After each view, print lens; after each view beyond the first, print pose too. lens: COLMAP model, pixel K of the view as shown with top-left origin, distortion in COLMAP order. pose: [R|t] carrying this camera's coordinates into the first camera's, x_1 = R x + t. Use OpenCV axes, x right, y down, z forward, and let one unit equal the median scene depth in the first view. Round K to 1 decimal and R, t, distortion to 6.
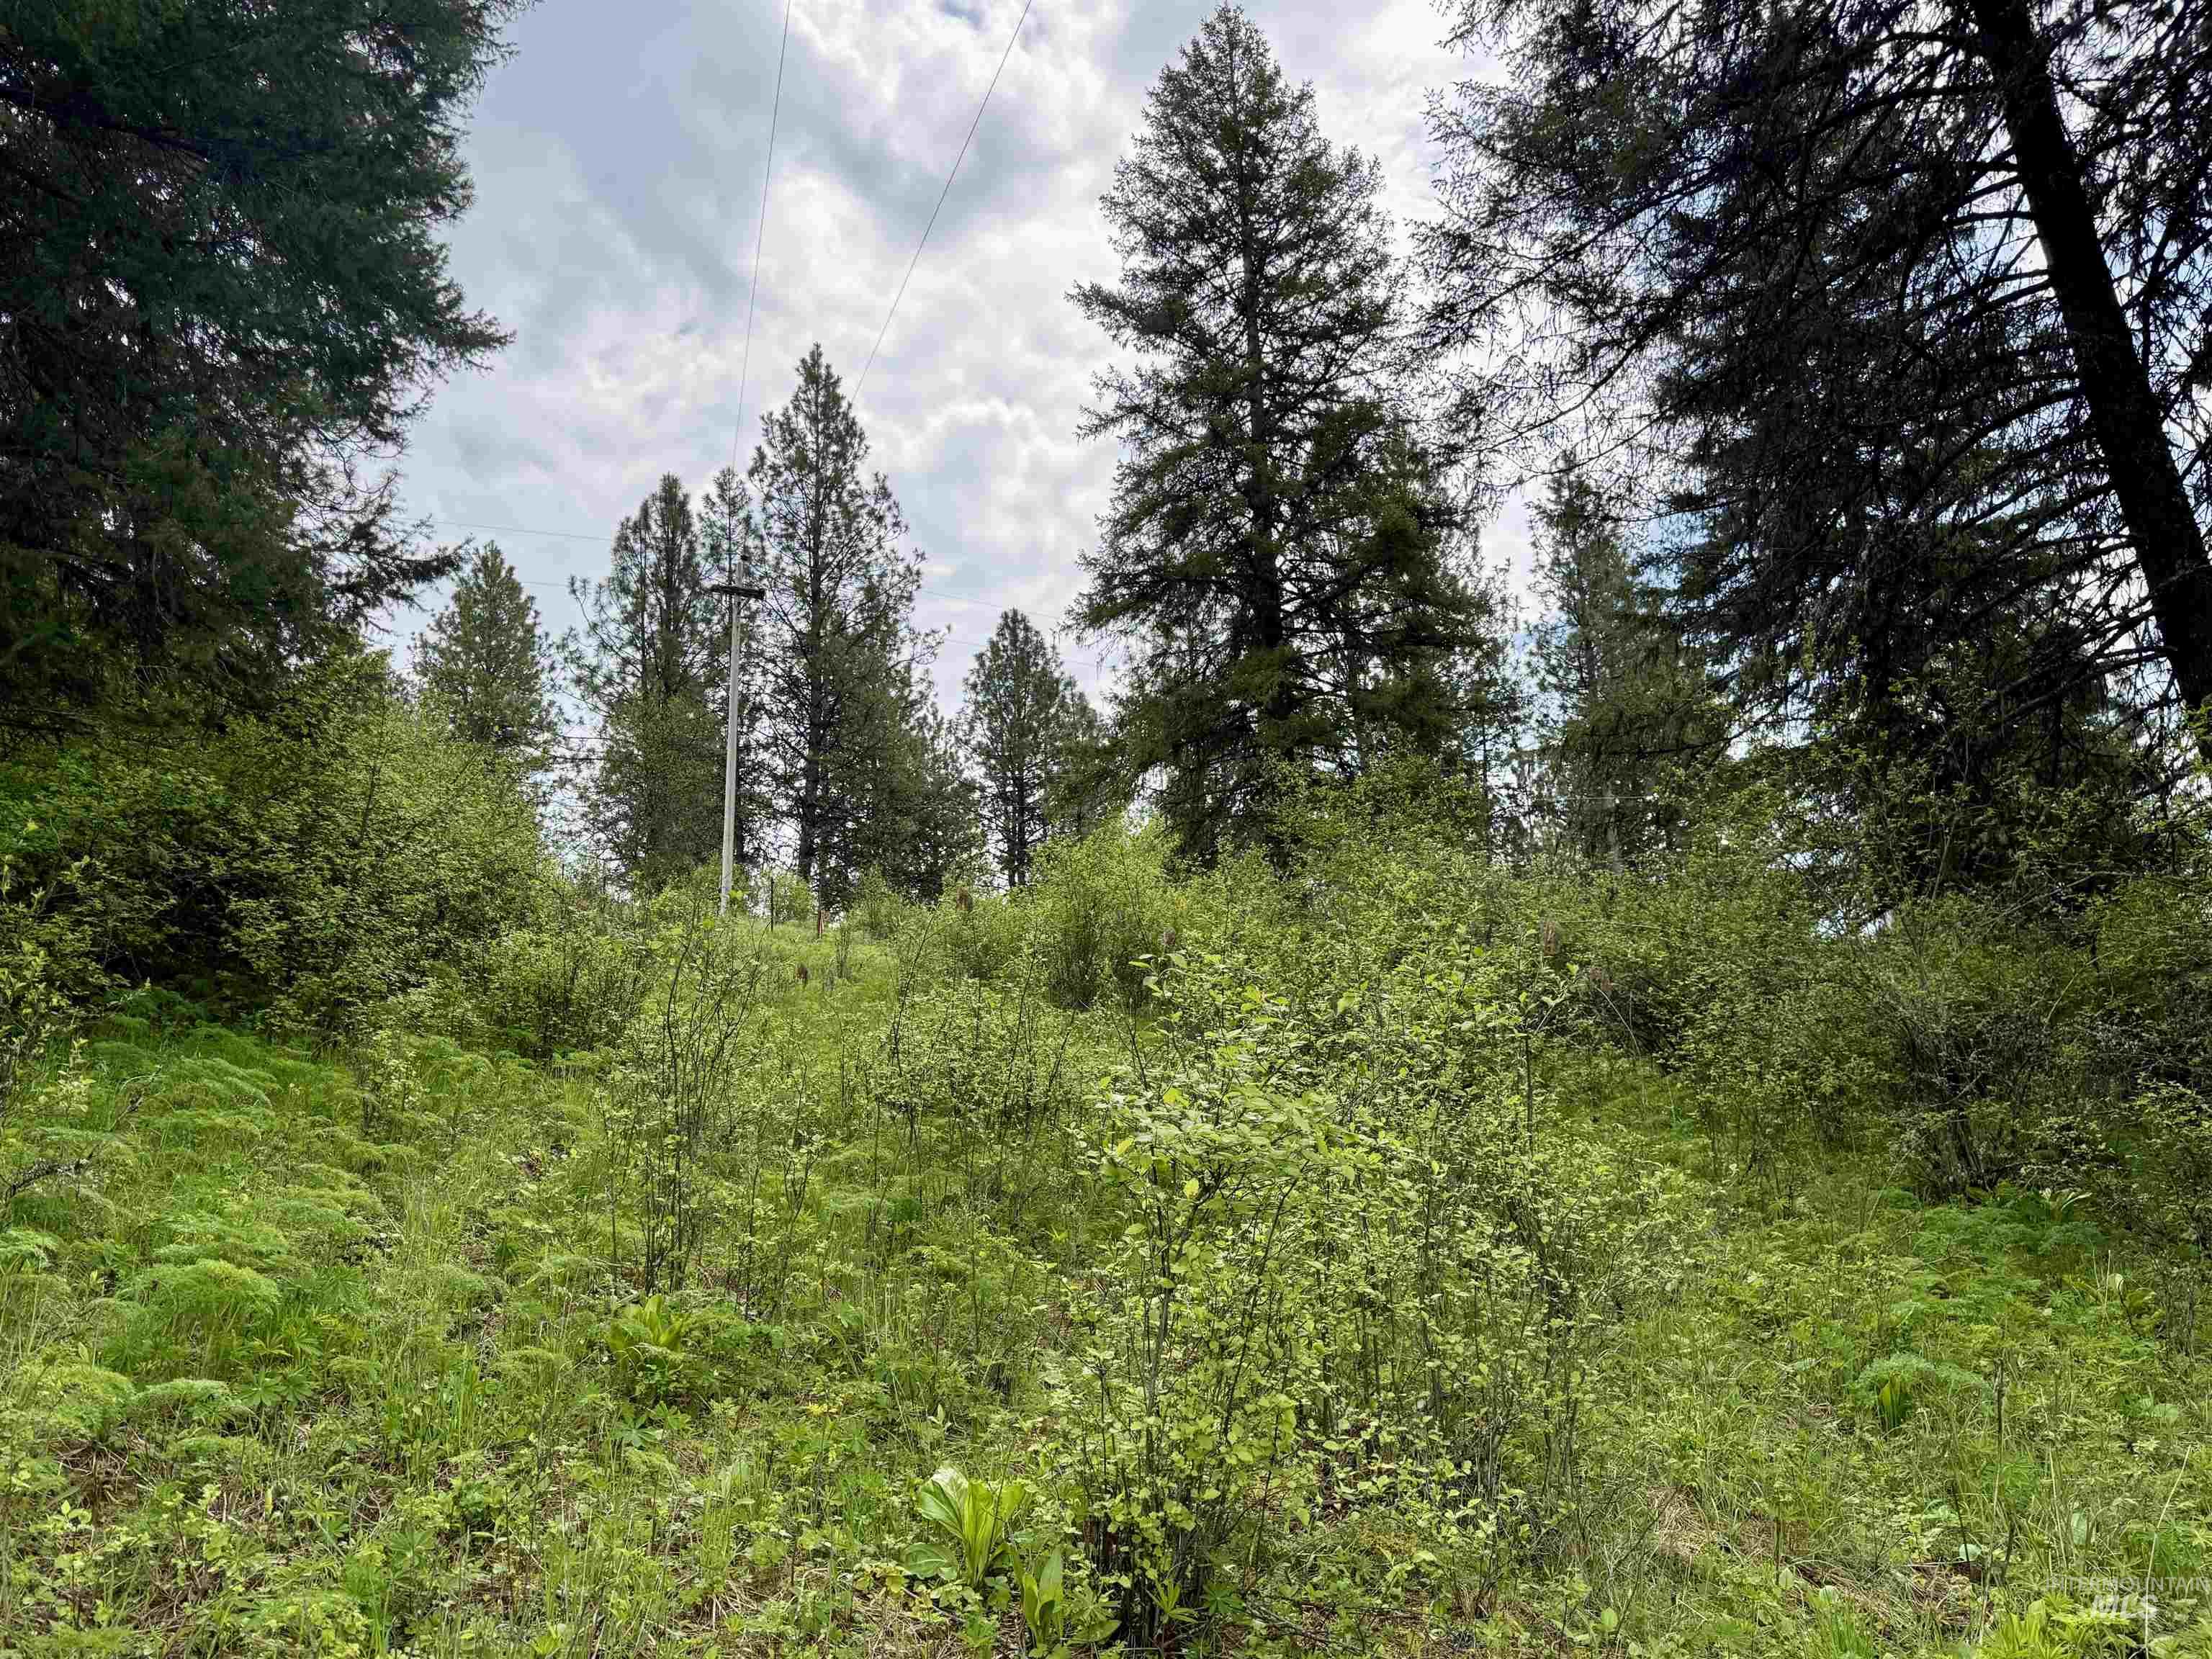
lens RADIAL K [[1651.1, 0, 1111.9], [0, 1651.1, 837.7], [0, 0, 1]] dist [0.079052, -0.096000]
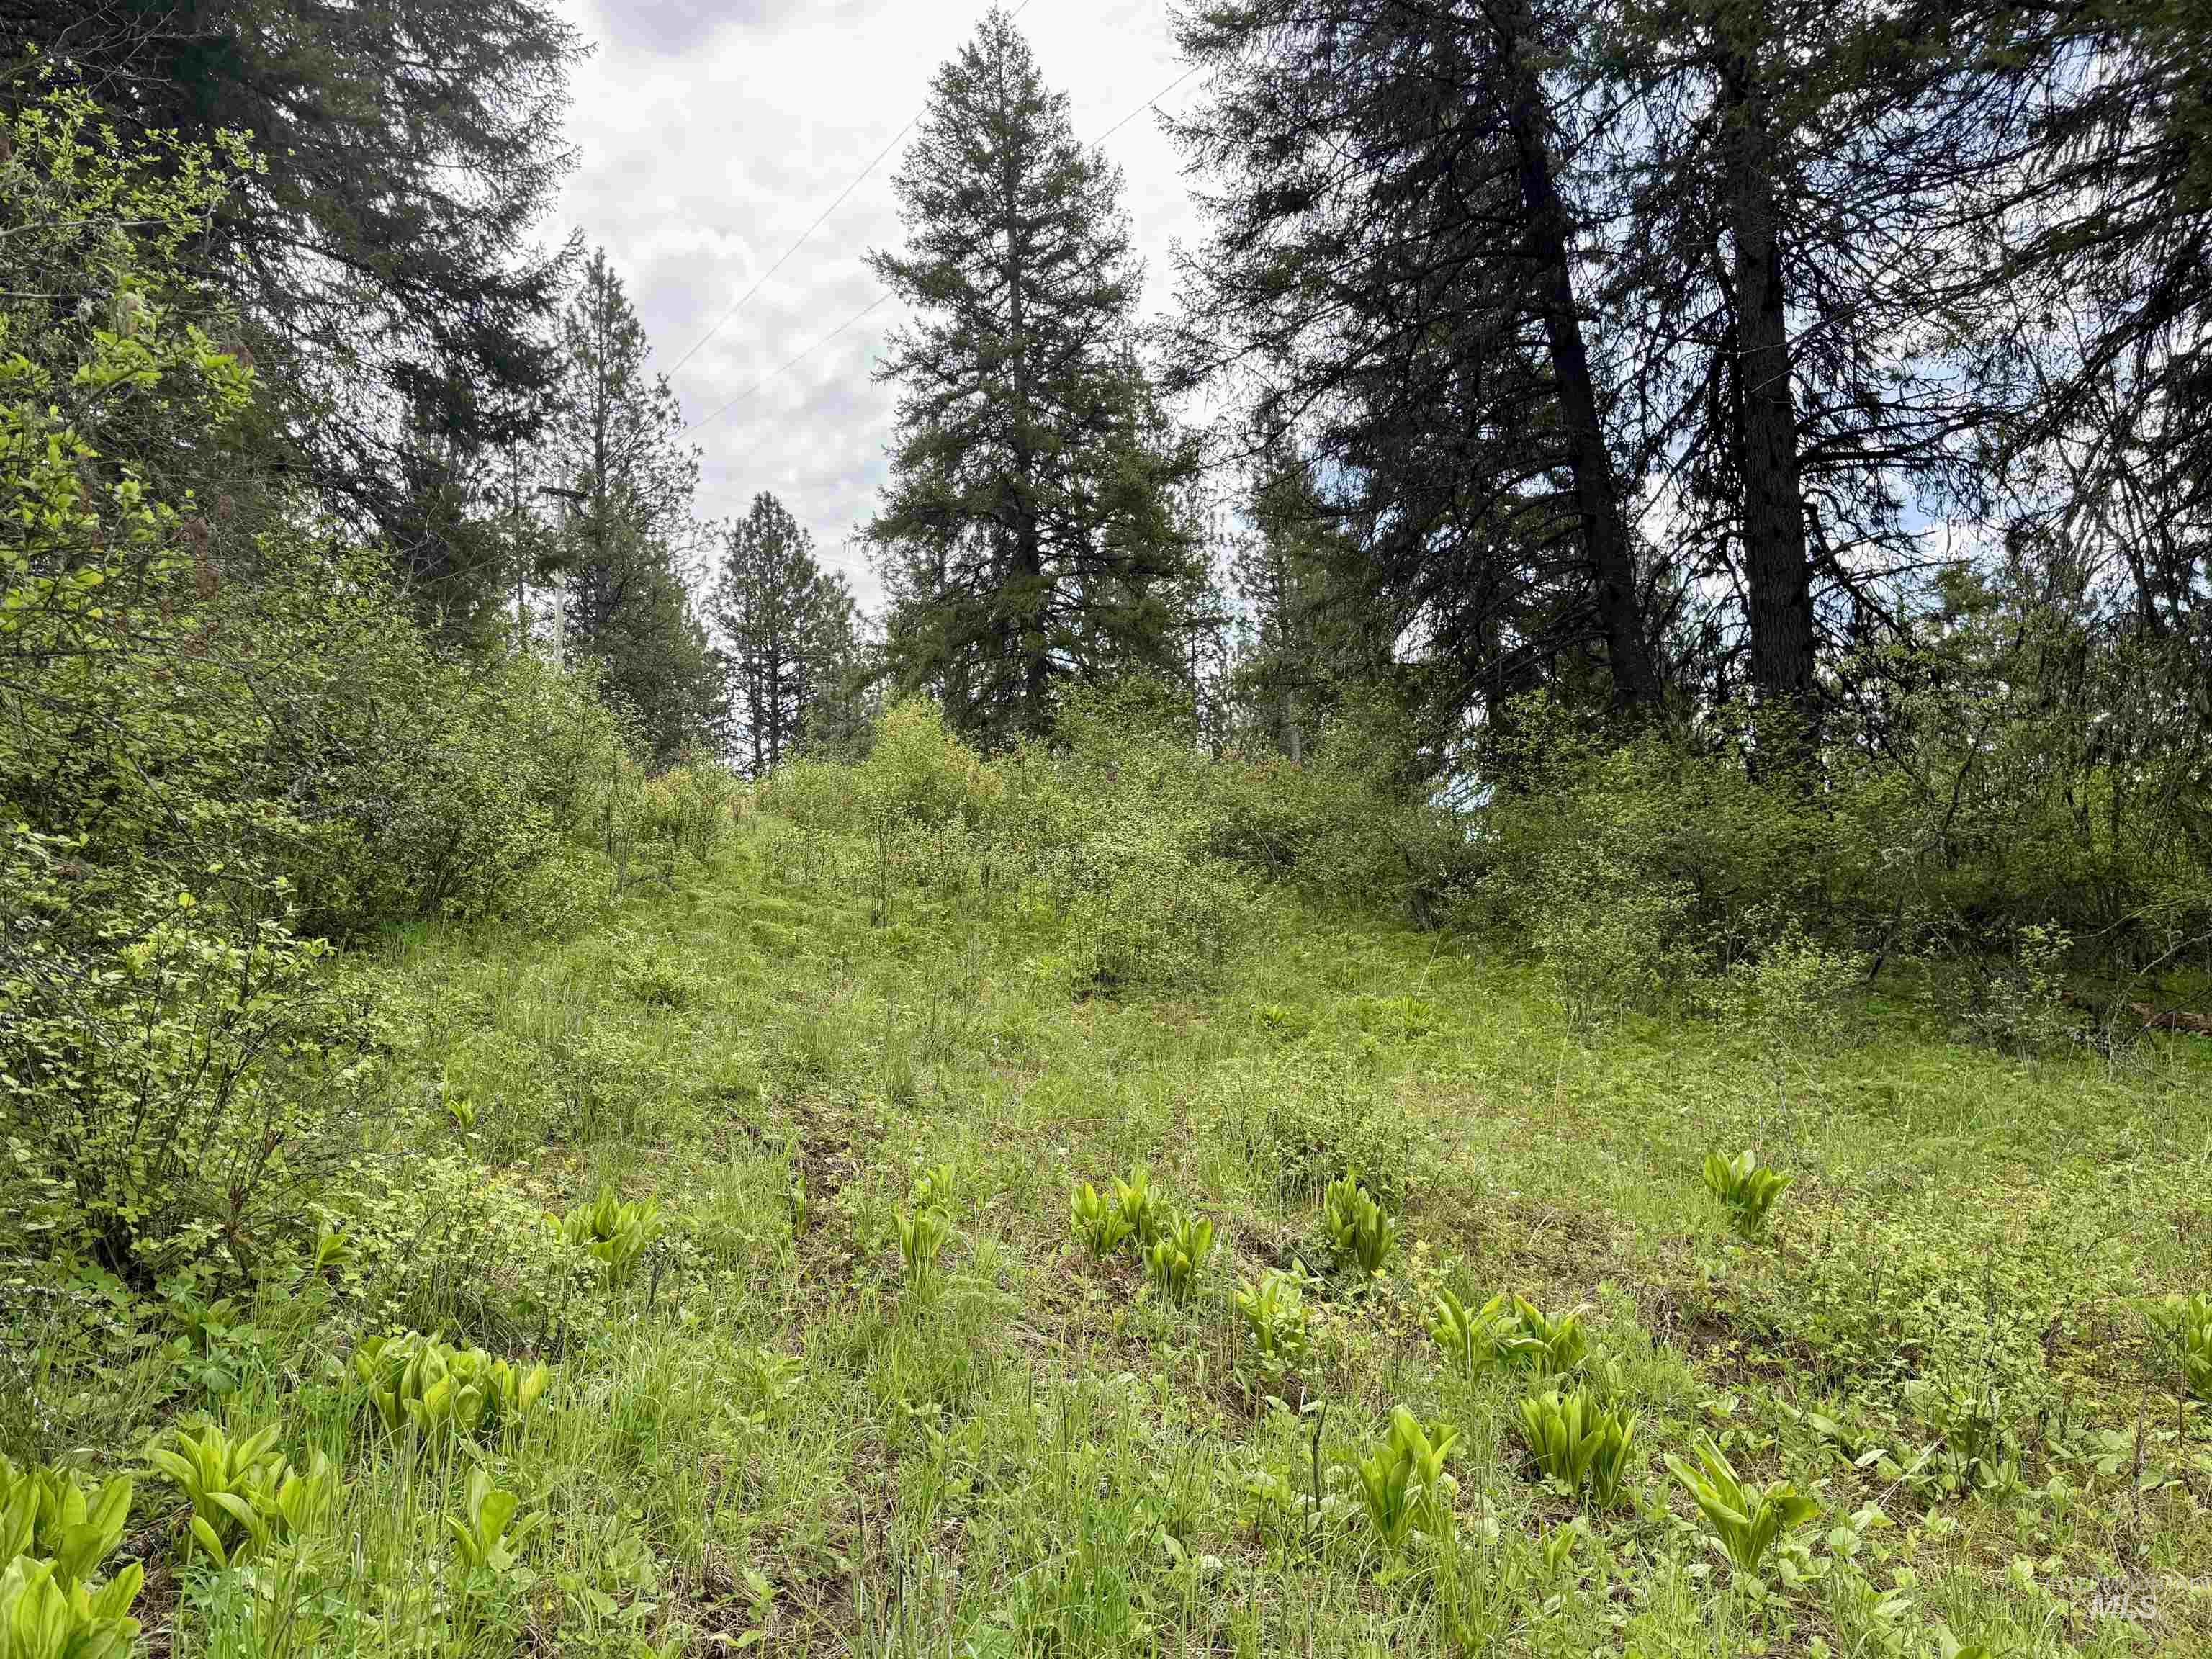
lens RADIAL K [[1651.1, 0, 1111.9], [0, 1651.1, 837.7], [0, 0, 1]] dist [0.079052, -0.096000]
pose [[0.984401, 0.011695, 0.175552, -0.051548], [-0.025703, 0.996643, 0.077734, -0.010231], [-0.174053, -0.081034, 0.981396, -0.217033]]
